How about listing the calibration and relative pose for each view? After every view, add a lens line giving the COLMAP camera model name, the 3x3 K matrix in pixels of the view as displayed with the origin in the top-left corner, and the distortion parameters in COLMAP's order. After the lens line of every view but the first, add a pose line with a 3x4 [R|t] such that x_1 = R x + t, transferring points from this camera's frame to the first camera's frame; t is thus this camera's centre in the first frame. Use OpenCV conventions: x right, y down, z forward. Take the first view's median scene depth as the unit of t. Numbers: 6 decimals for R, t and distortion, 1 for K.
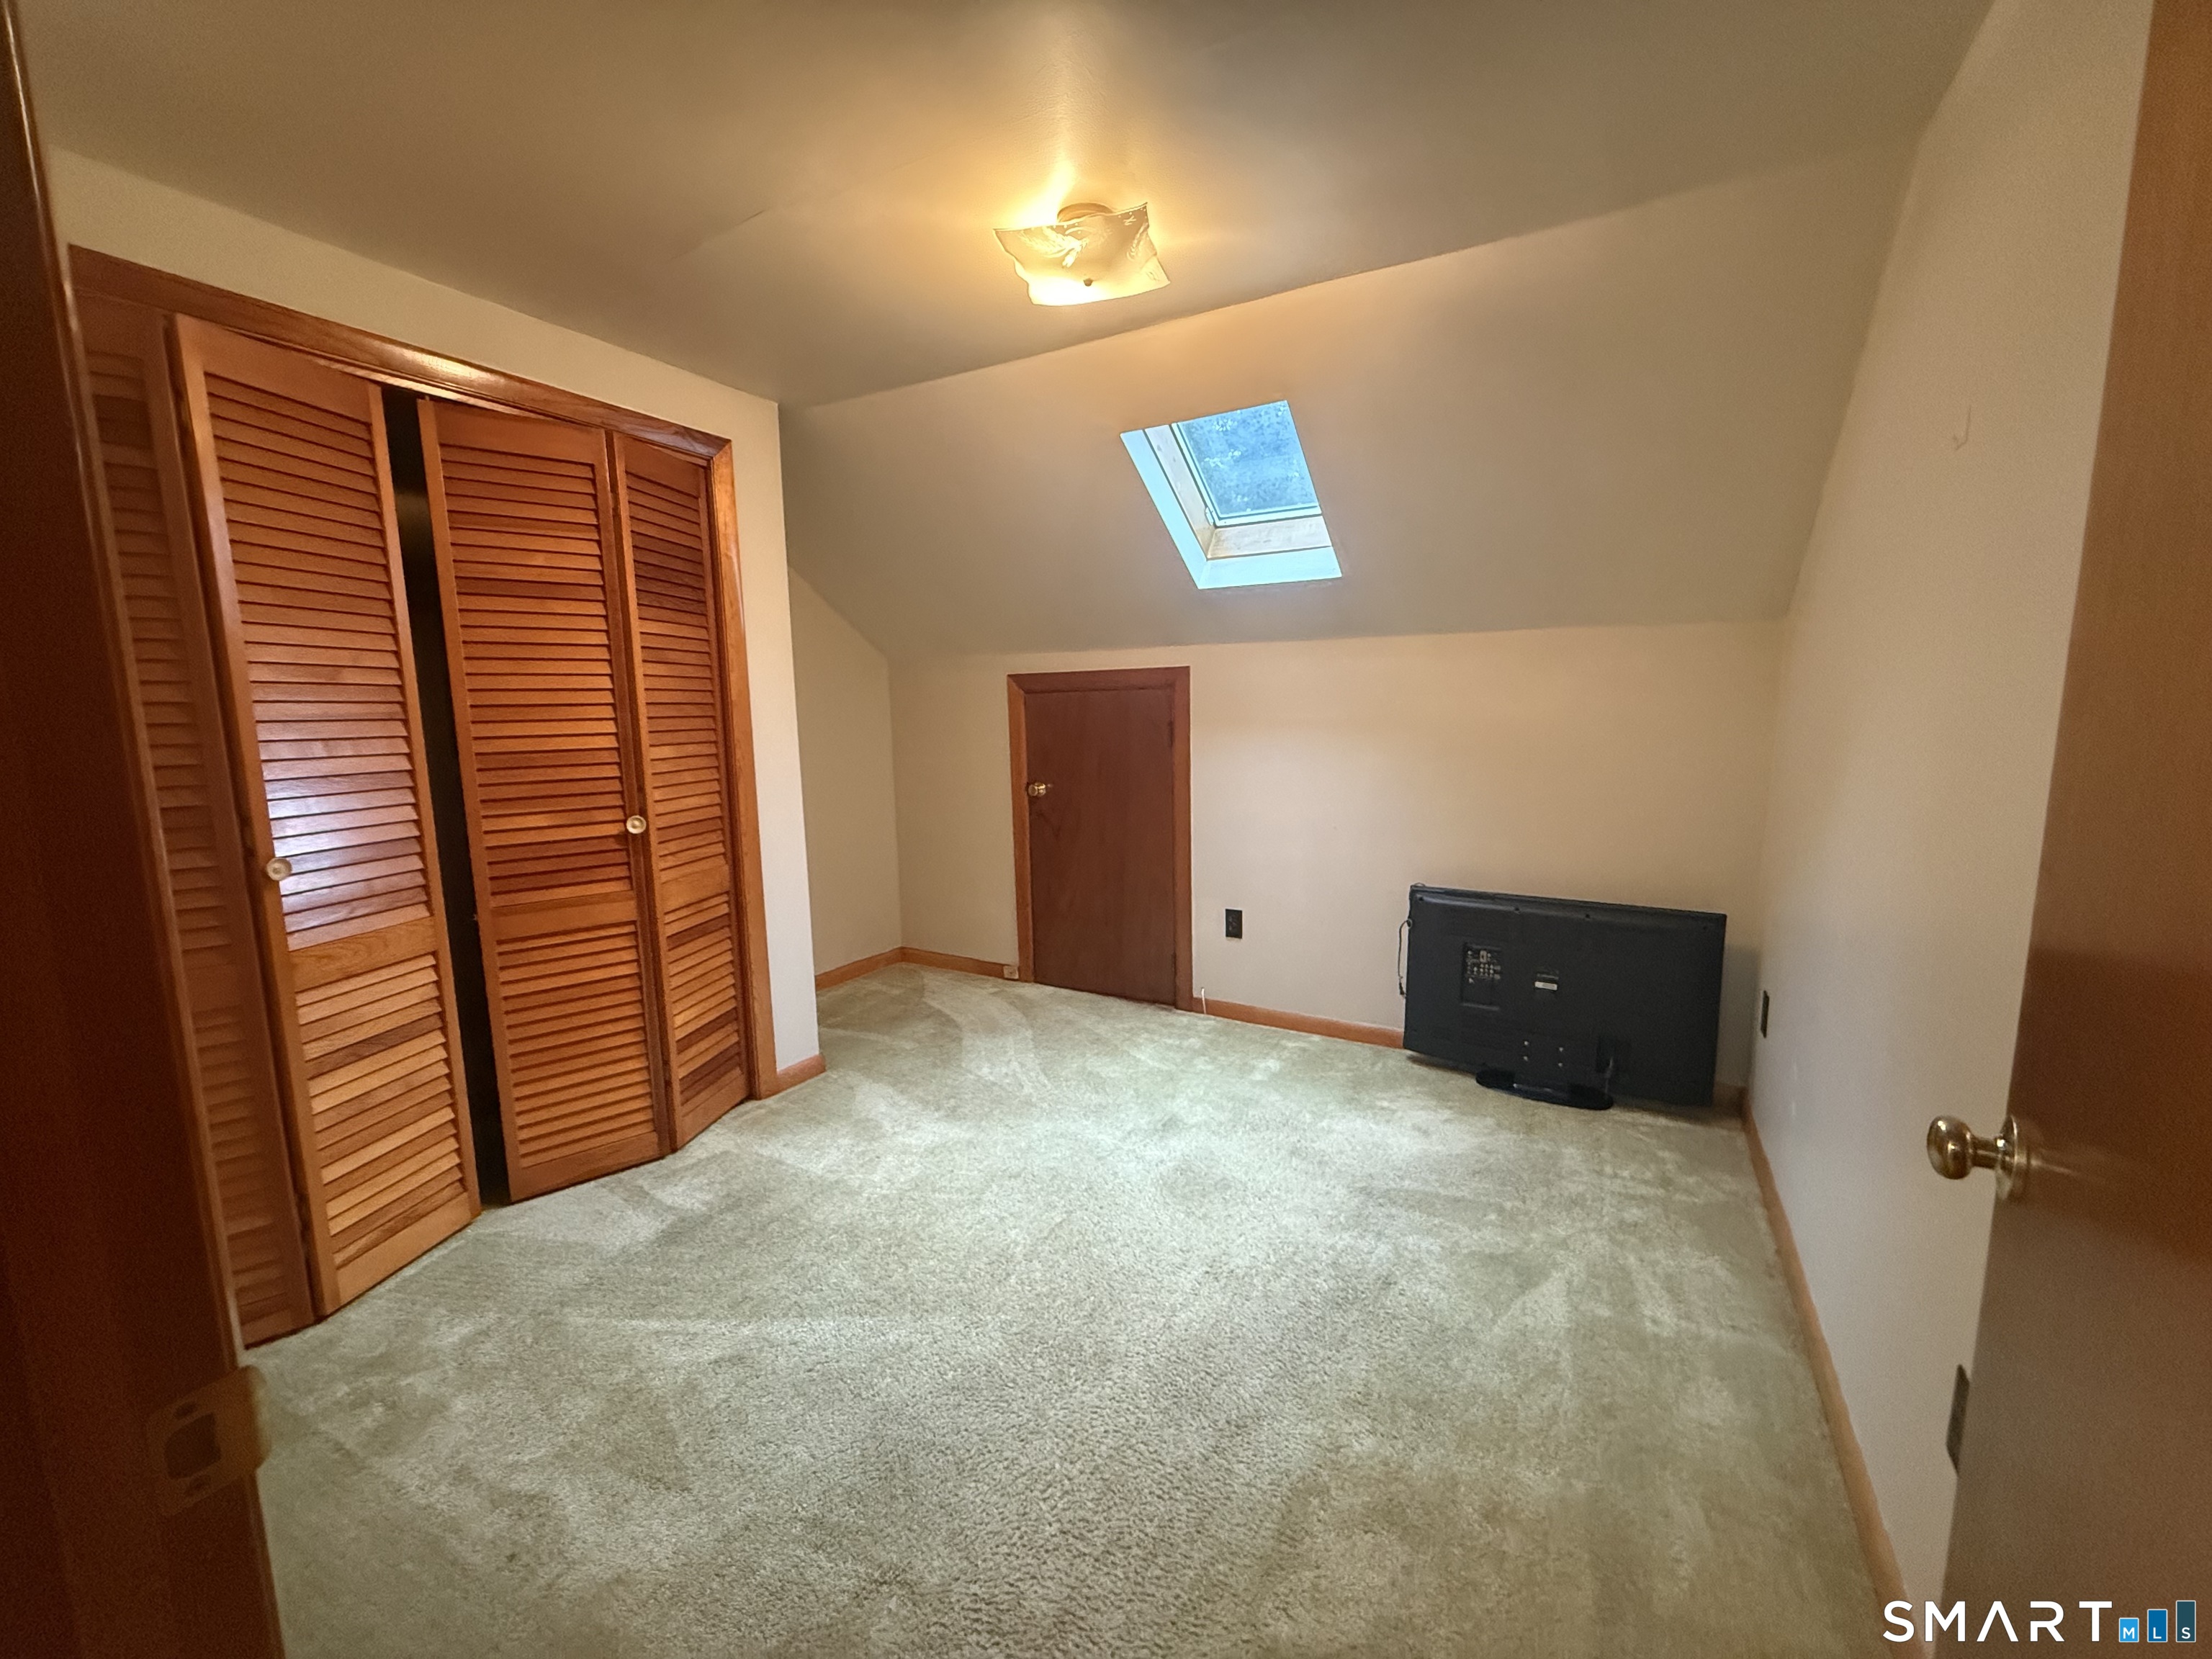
lens RADIAL K [[882.5, 0, 1102.5], [0, 882.5, 832.0], [0, 0, 1]] dist [0.001831, 0.000169]
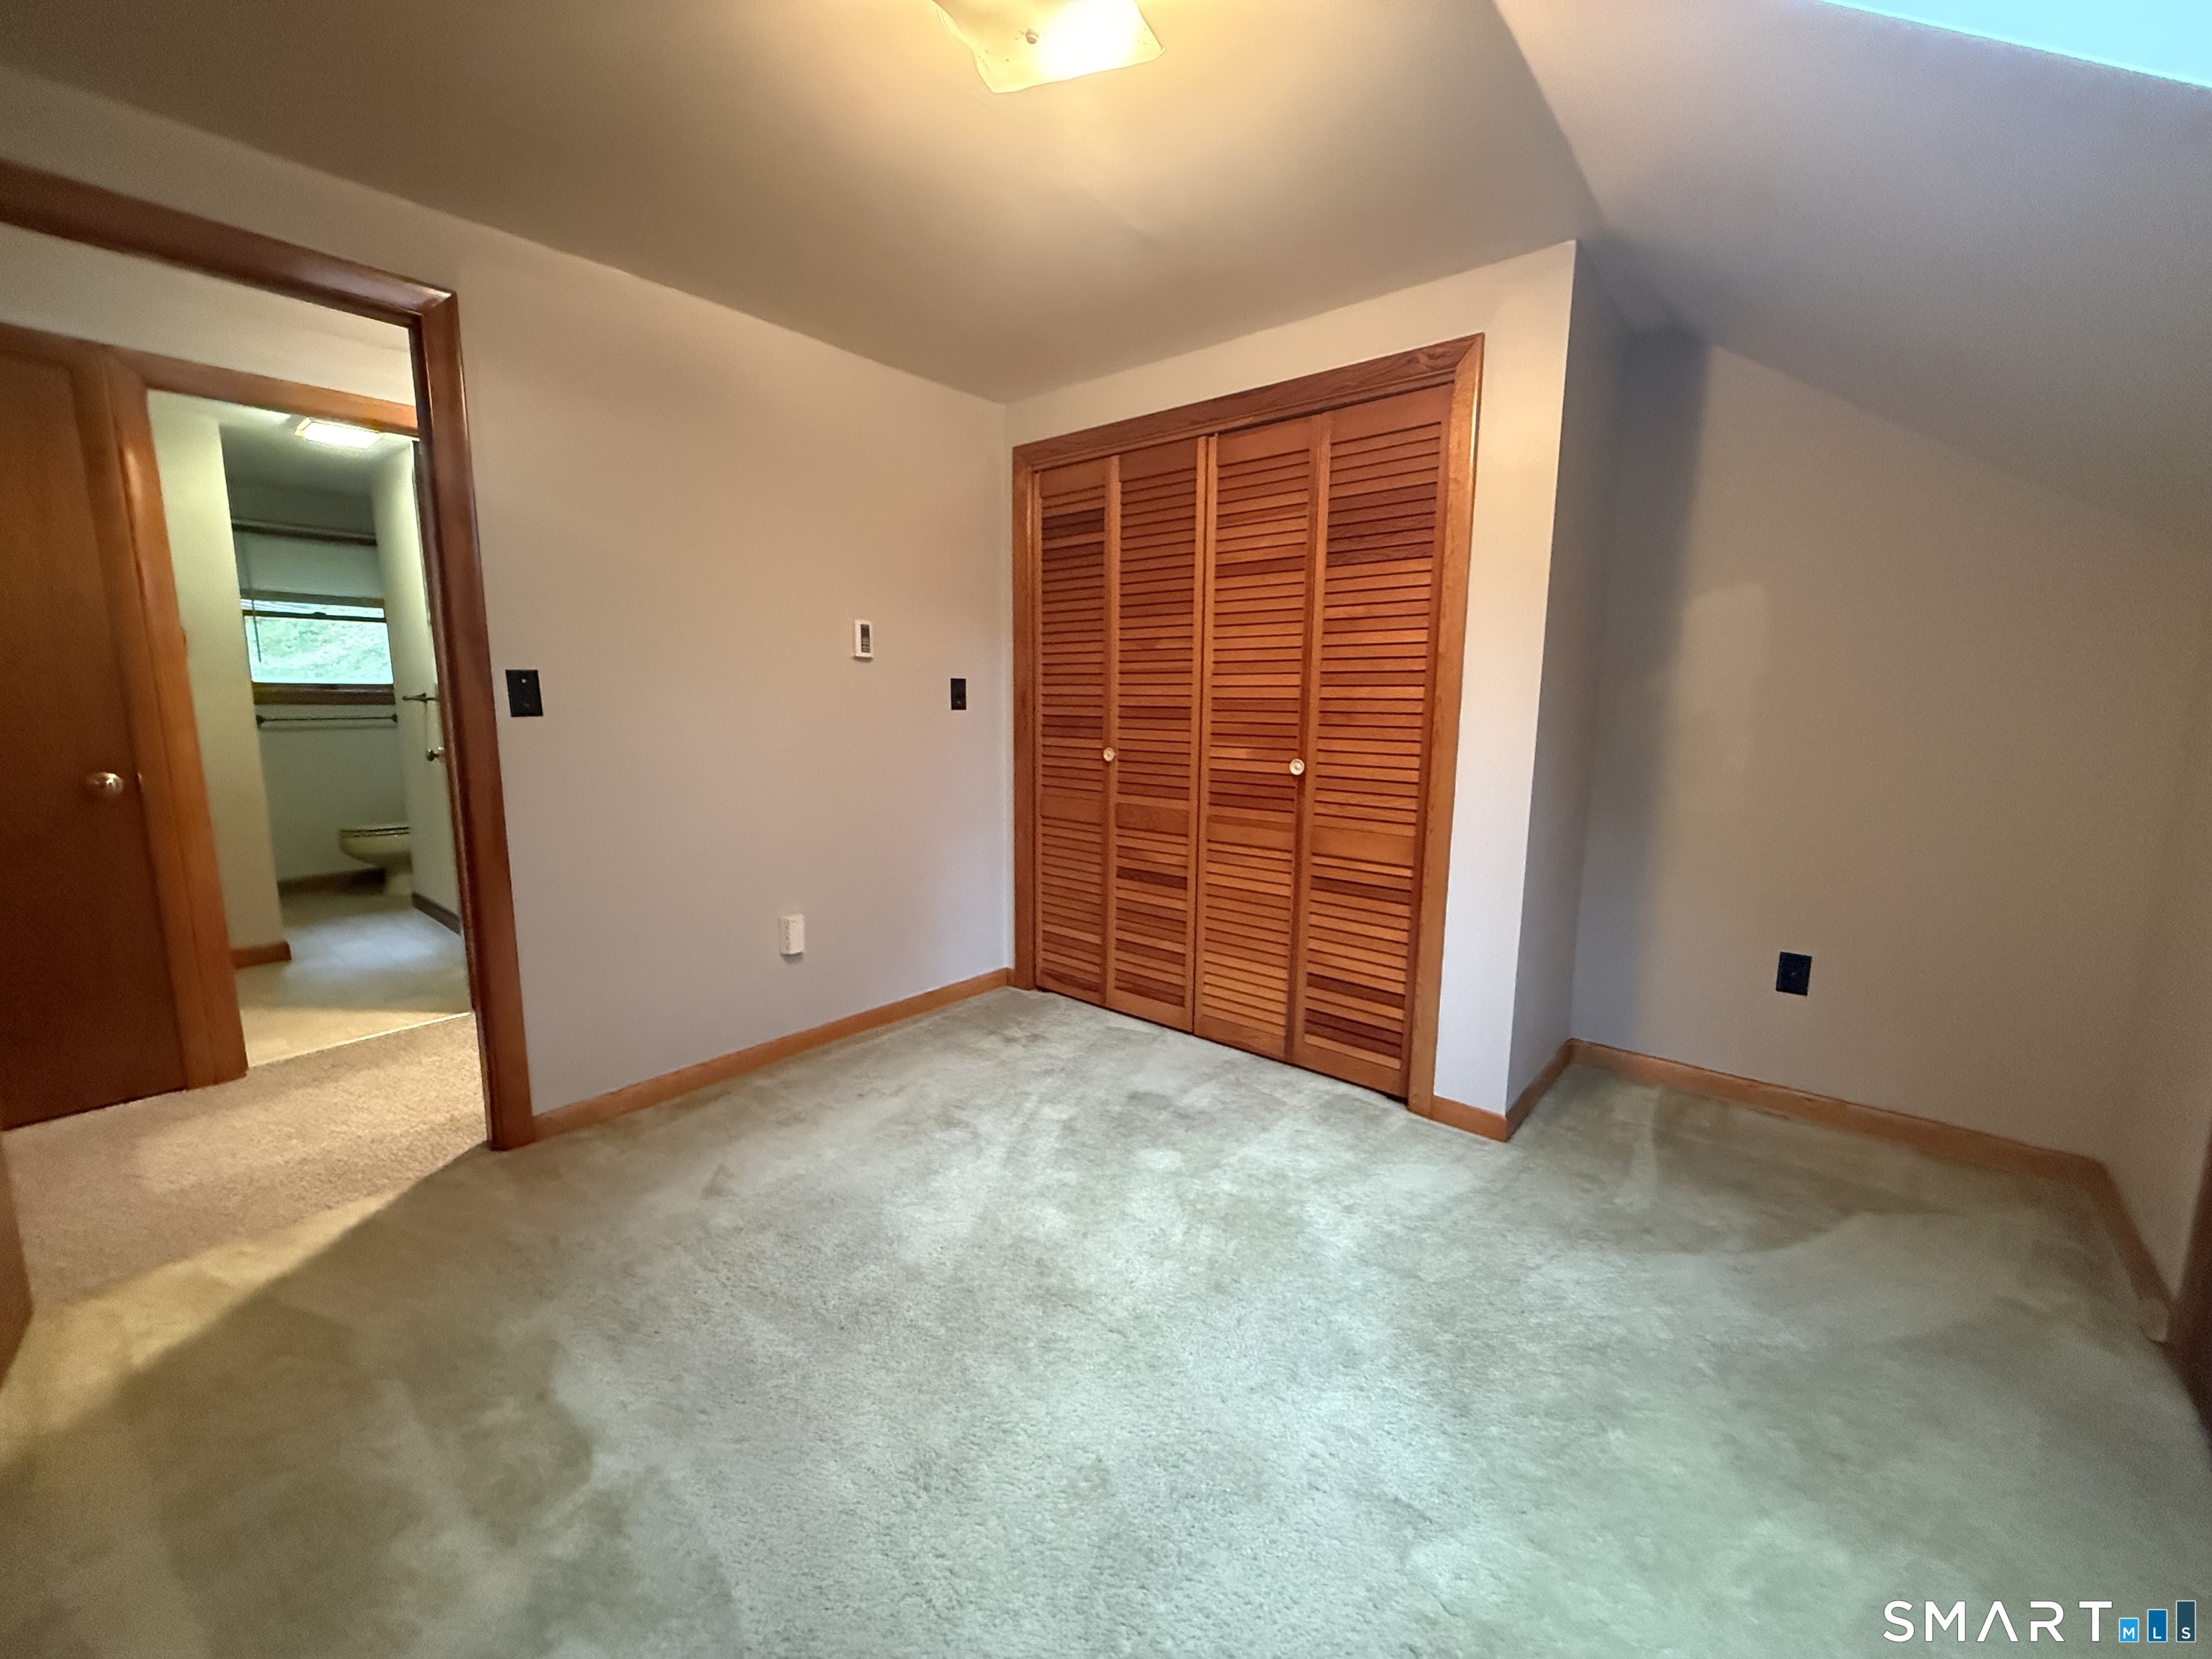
lens RADIAL K [[882.5, 0, 1102.5], [0, 882.5, 832.0], [0, 0, 1]] dist [0.001831, 0.000169]
pose [[-0.188093, 0.159710, -0.969079, 0.530273], [-0.148651, 0.970694, 0.188829, -0.094974], [0.970837, 0.179572, -0.158840, 0.884605]]
